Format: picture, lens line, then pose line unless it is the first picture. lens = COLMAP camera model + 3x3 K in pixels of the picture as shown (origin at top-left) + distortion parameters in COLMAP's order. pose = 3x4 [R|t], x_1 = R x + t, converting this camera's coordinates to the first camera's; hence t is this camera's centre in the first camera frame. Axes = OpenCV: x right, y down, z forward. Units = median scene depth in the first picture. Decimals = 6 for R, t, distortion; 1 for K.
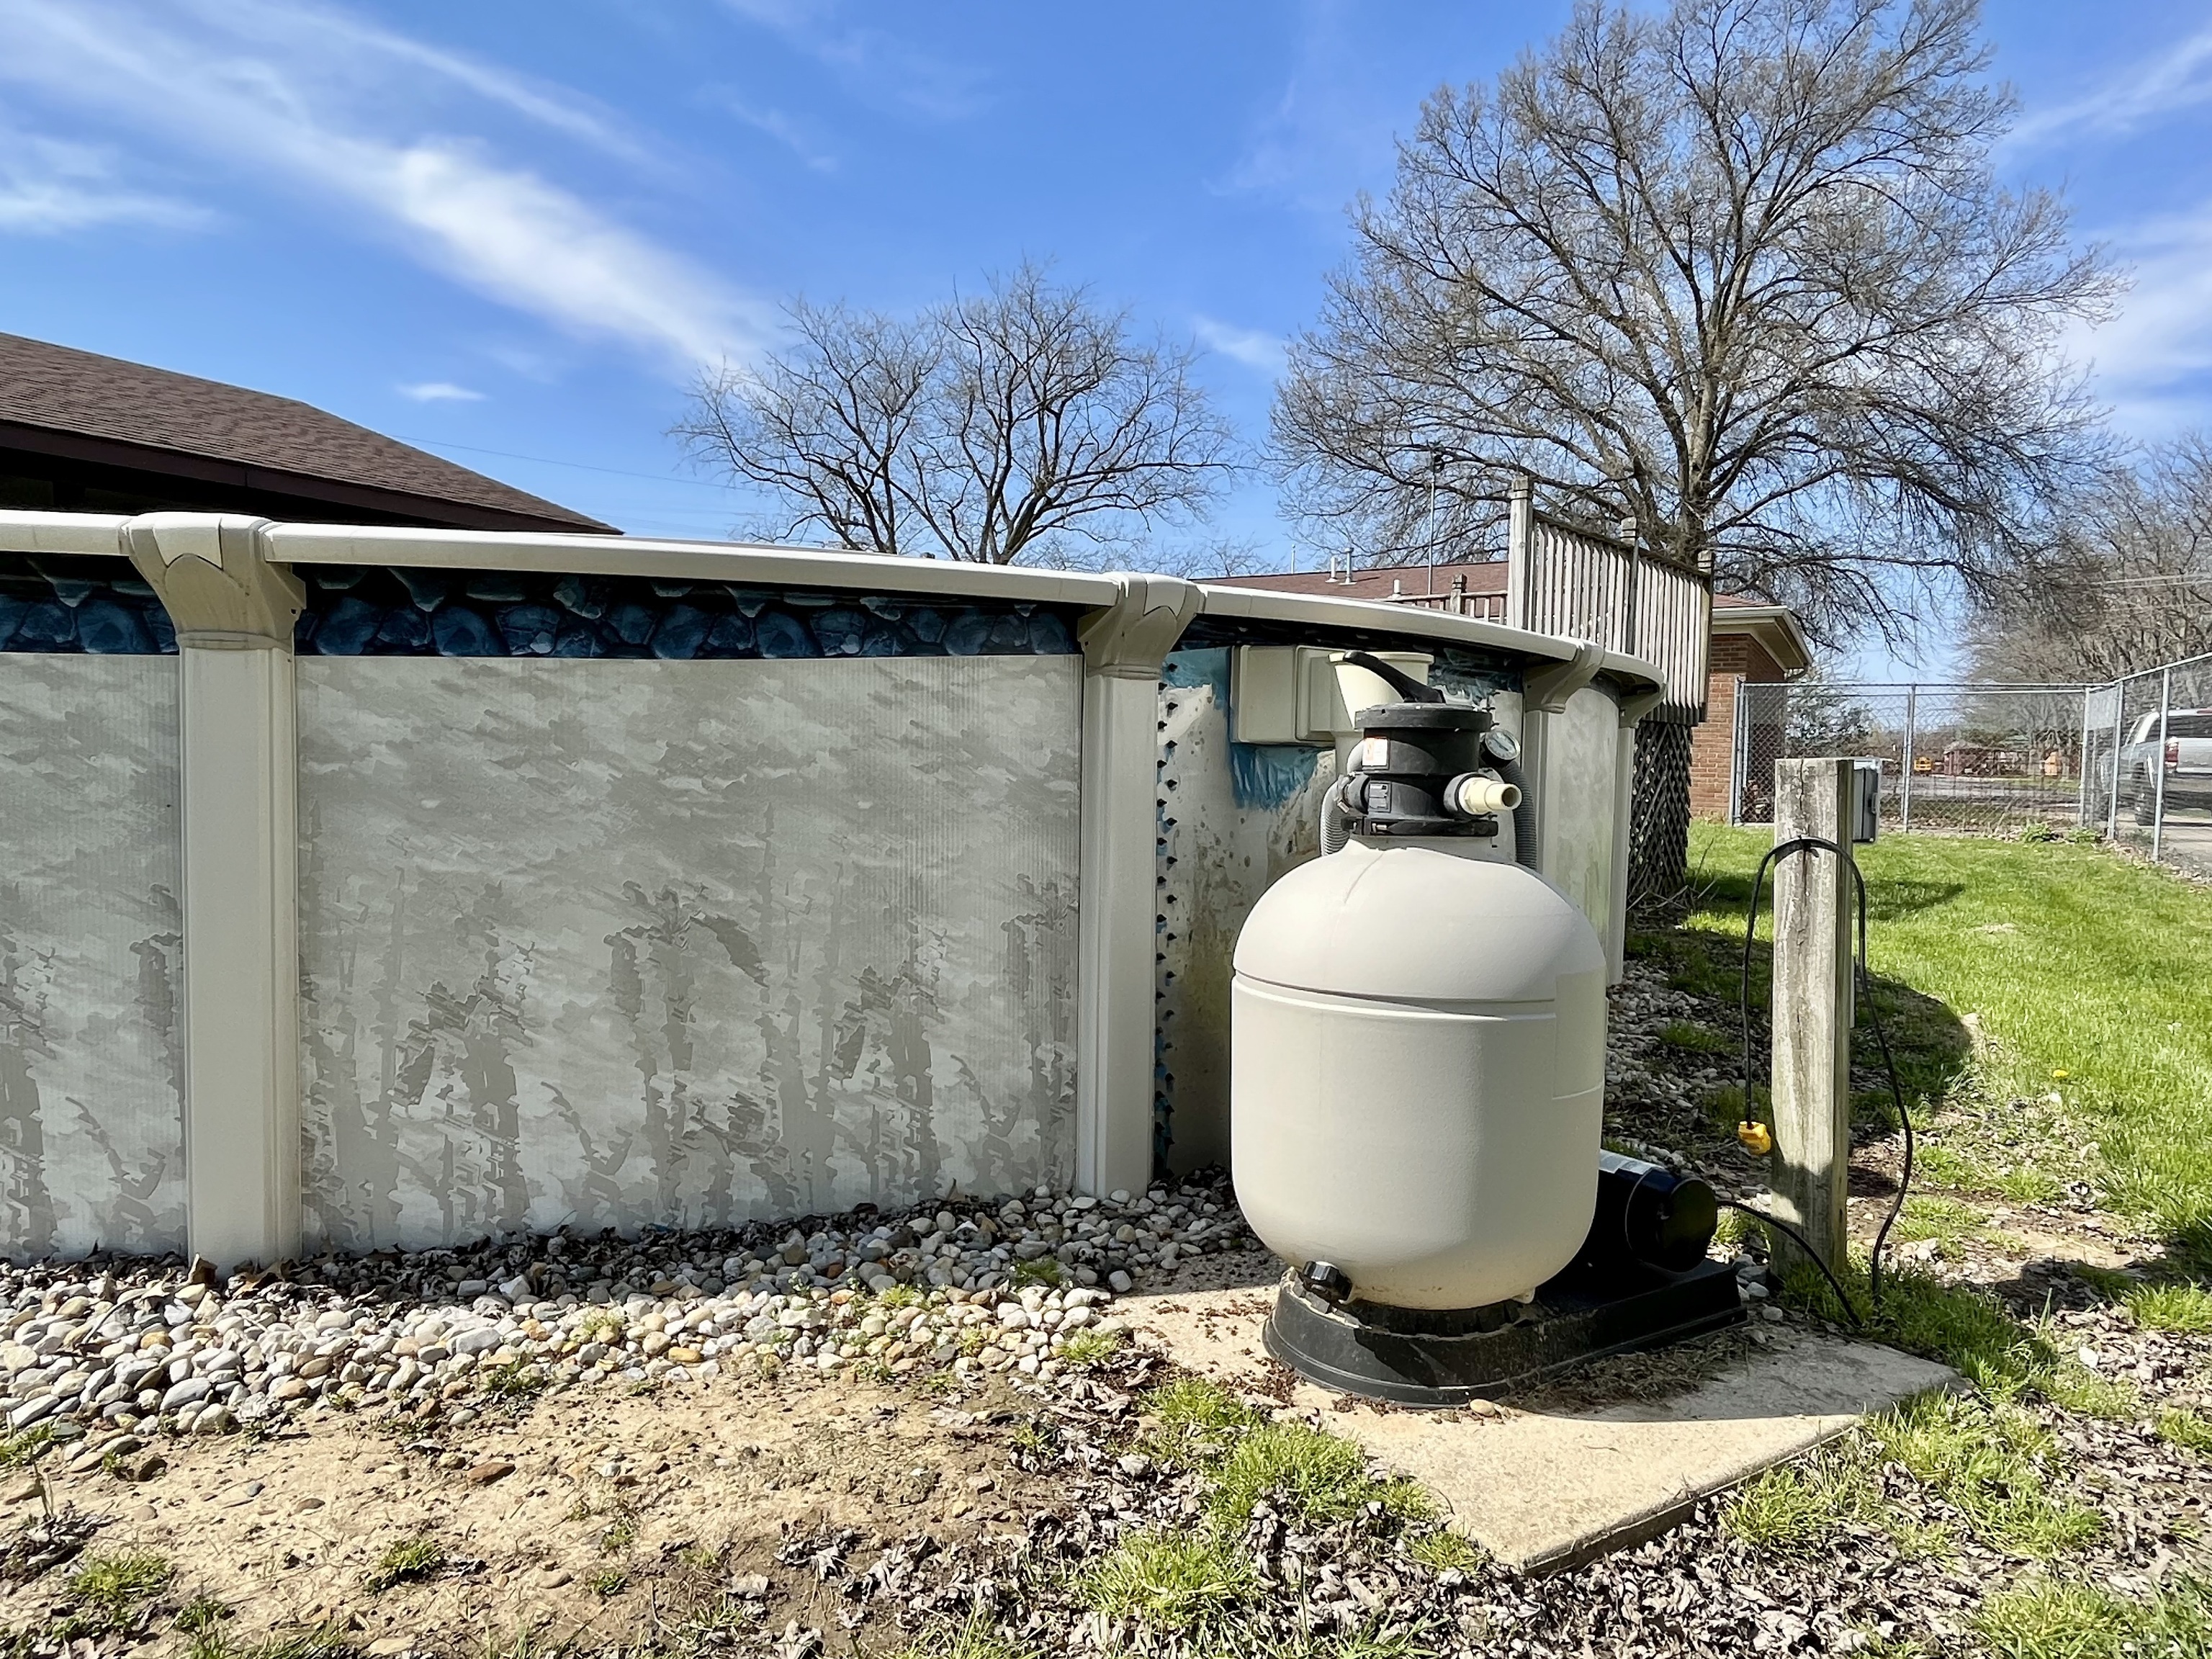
lens RADIAL K [[1296.0, 0, 1106.3], [0, 1296.0, 826.5], [0, 0, 1]] dist [-0.000650, 0.000667]
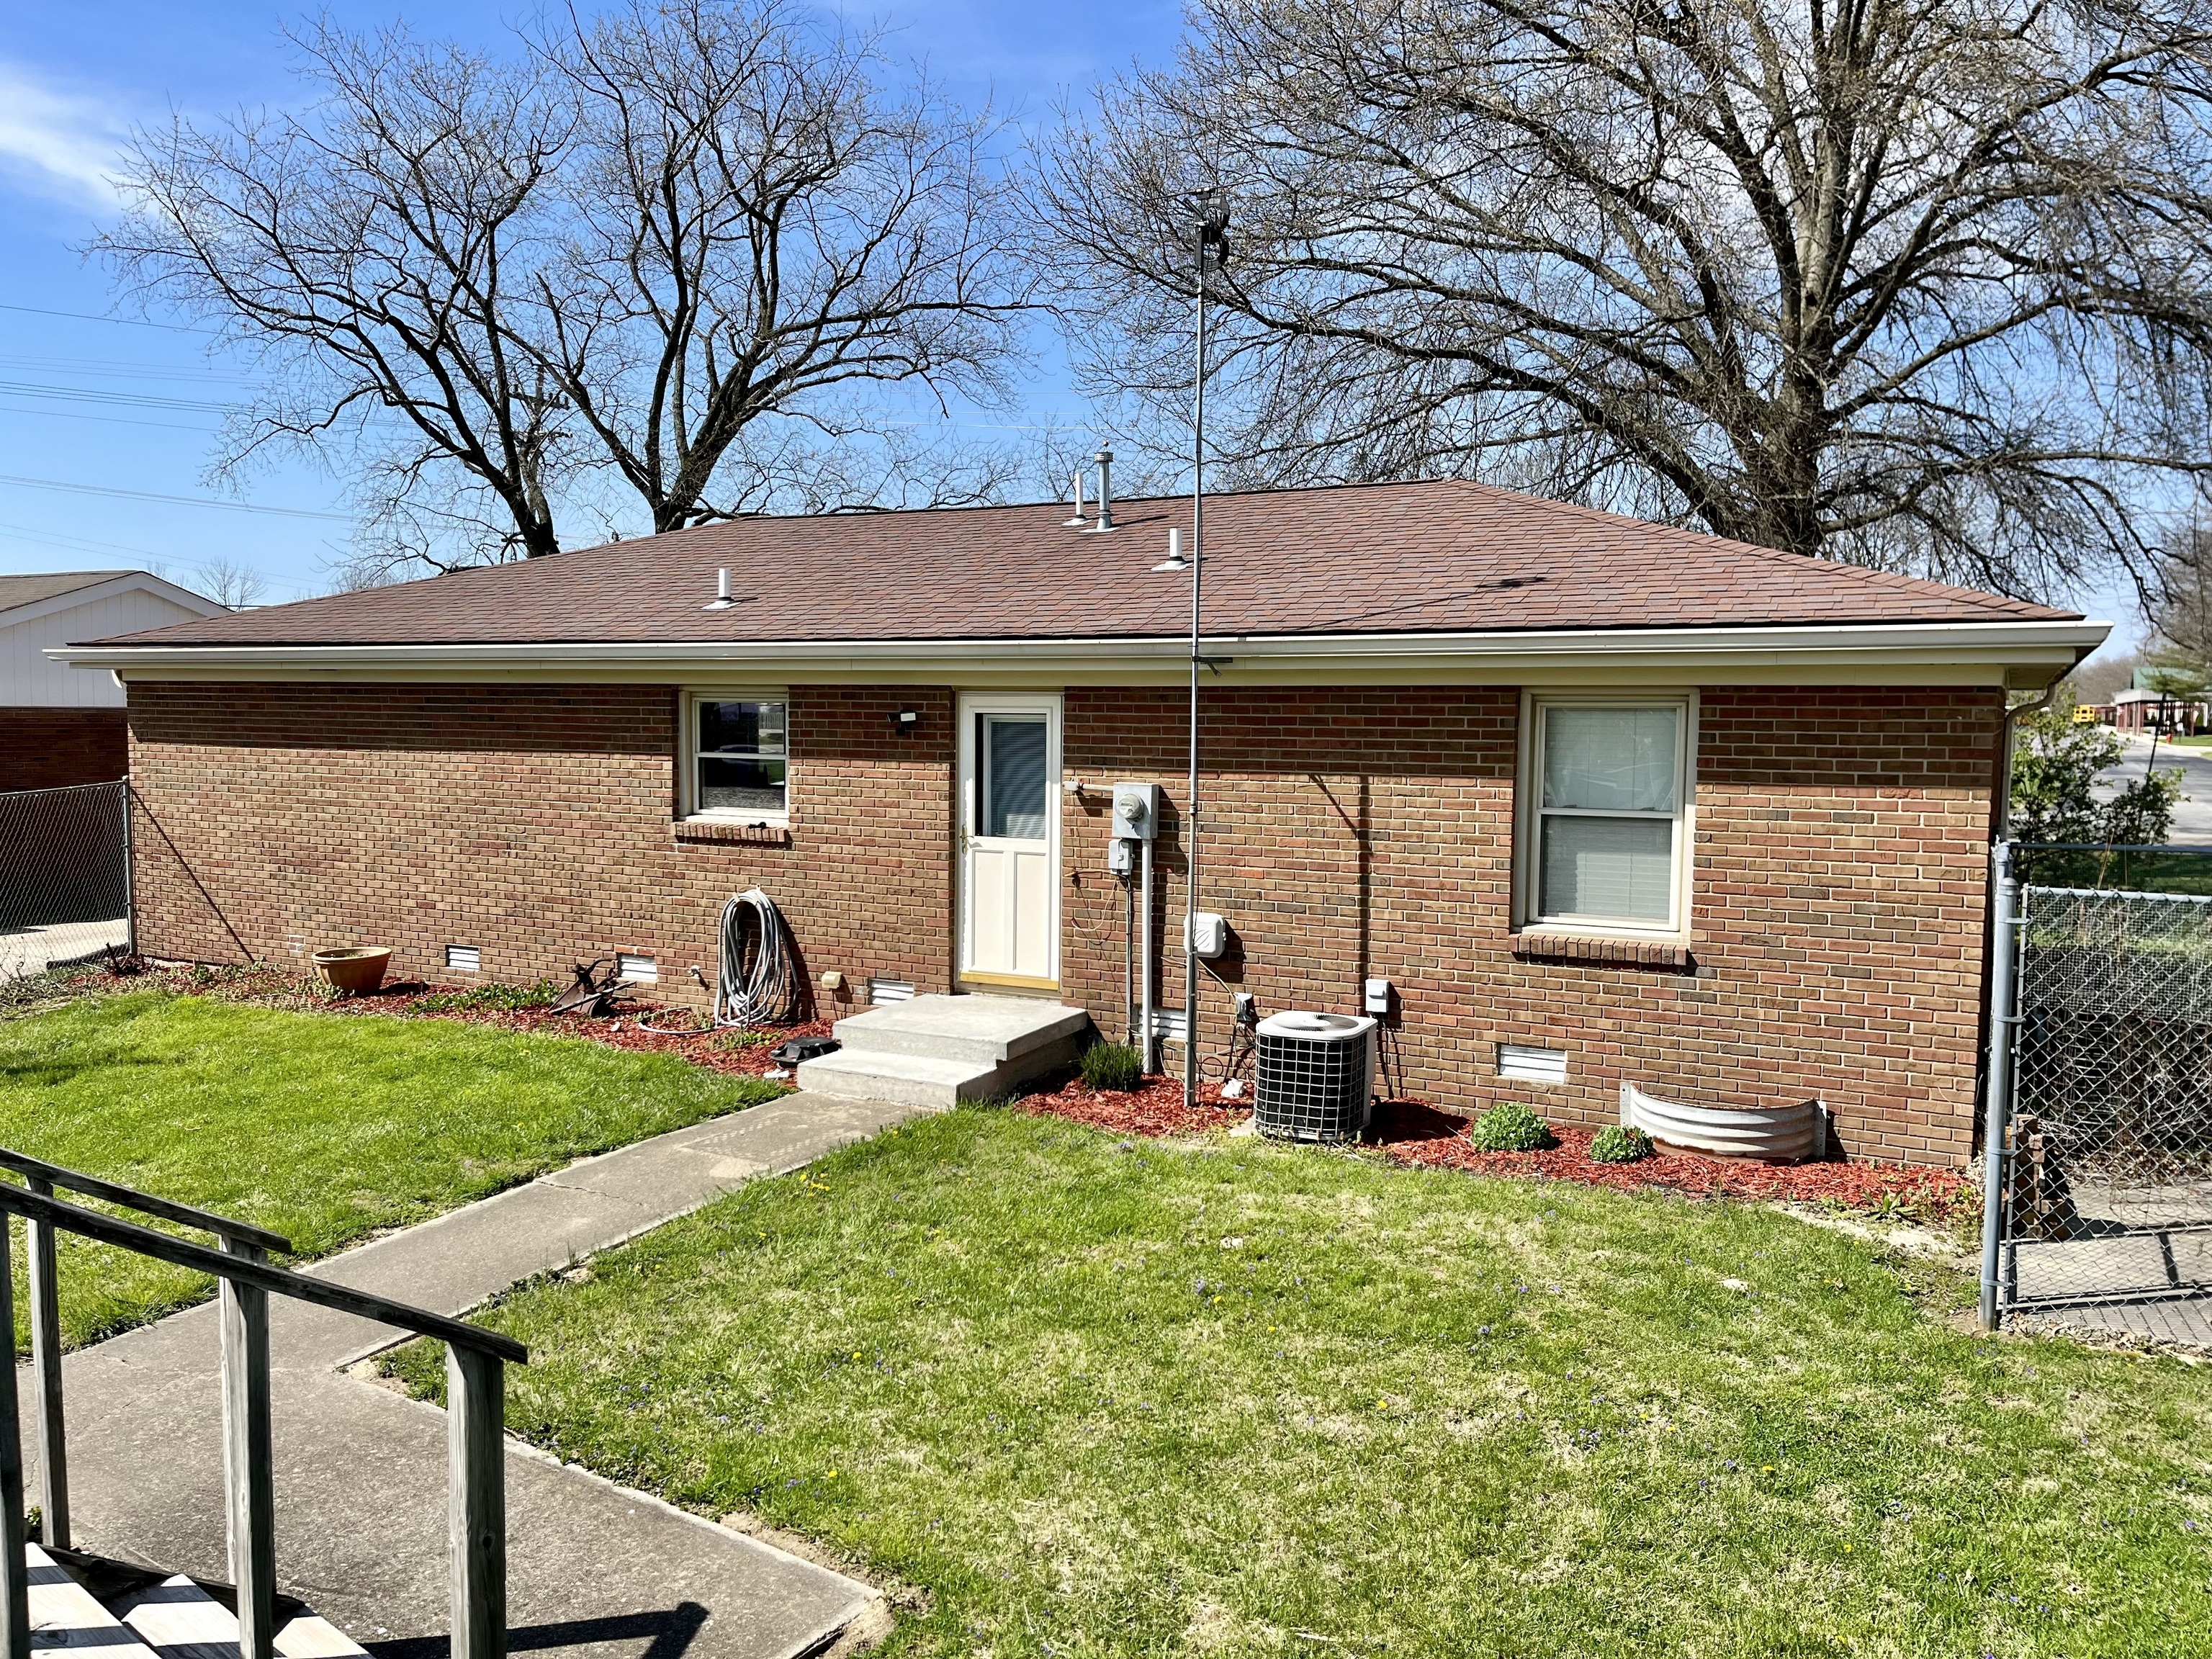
lens RADIAL K [[1691.7, 0, 1105.8], [0, 1691.7, 831.1], [0, 0, 1]] dist [0.025289, -0.005097]
pose [[0.999090, -0.014112, 0.040251, 0.107184], [0.013424, 0.999760, 0.017304, -0.058091], [-0.040485, -0.016748, 0.999040, 0.250948]]
